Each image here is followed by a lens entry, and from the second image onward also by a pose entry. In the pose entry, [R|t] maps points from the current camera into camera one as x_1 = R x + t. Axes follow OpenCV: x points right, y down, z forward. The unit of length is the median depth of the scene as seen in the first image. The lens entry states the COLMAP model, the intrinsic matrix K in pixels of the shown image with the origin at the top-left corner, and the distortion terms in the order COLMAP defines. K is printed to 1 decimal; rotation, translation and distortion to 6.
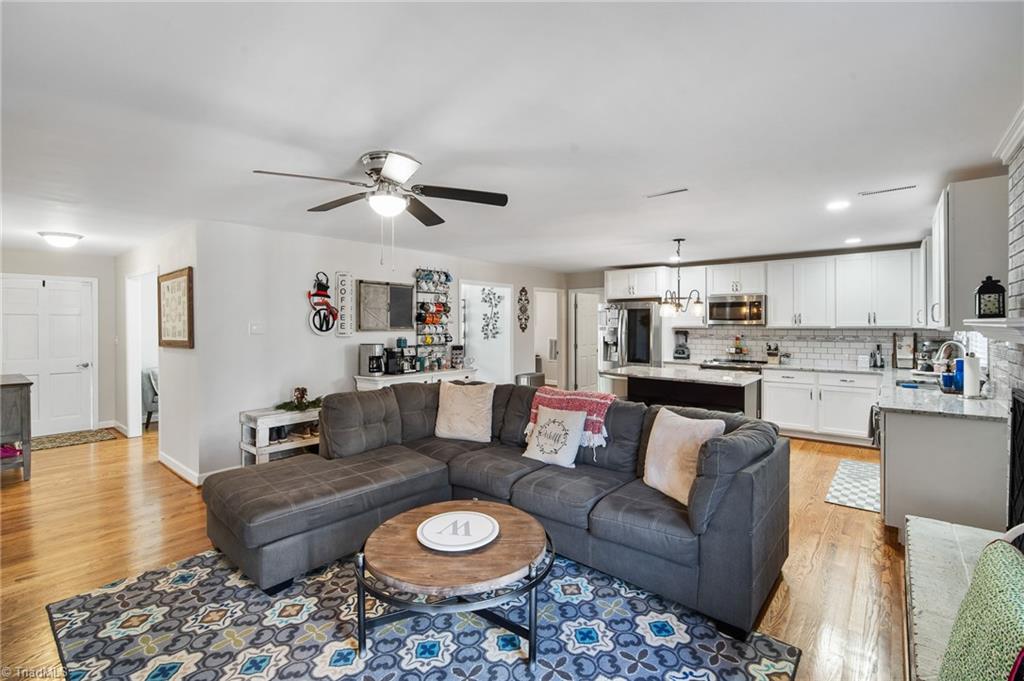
lens RADIAL K [[461.8, 0, 514.6], [0, 461.8, 321.6], [0, 0, 1]] dist [-0.001527, -0.000071]
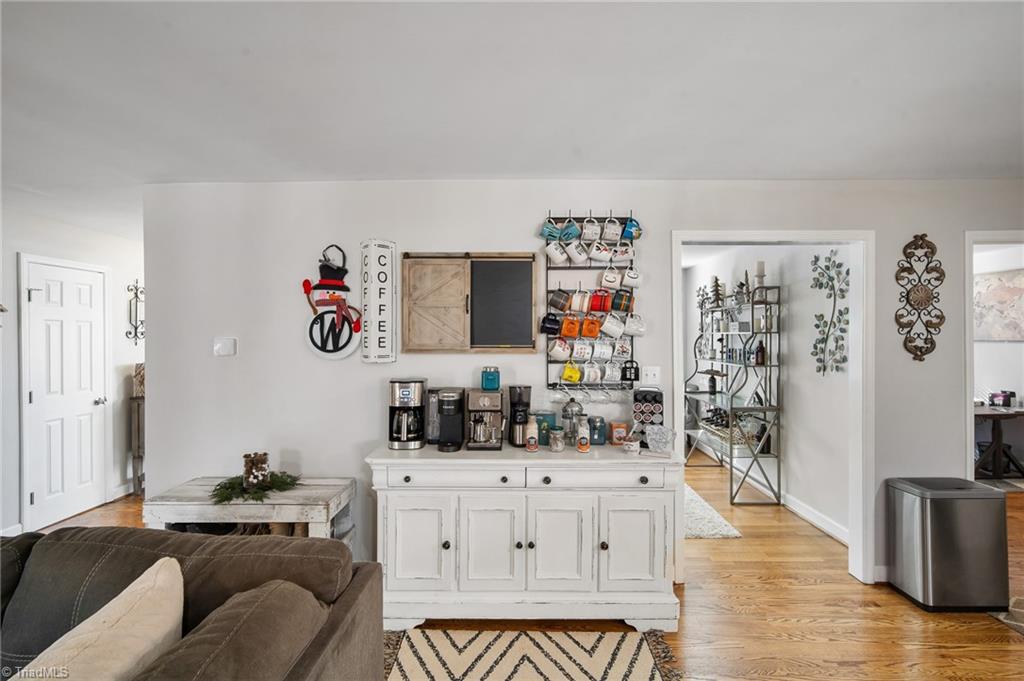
lens RADIAL K [[450.4, 0, 515.9], [0, 450.4, 341.5], [0, 0, 1]] dist [-0.002150, 0.000551]
pose [[0.635927, 0.009437, -0.771692, 0.115114], [0.005279, 0.999849, 0.016578, 0.000548], [0.771732, -0.014616, 0.635780, 0.695296]]
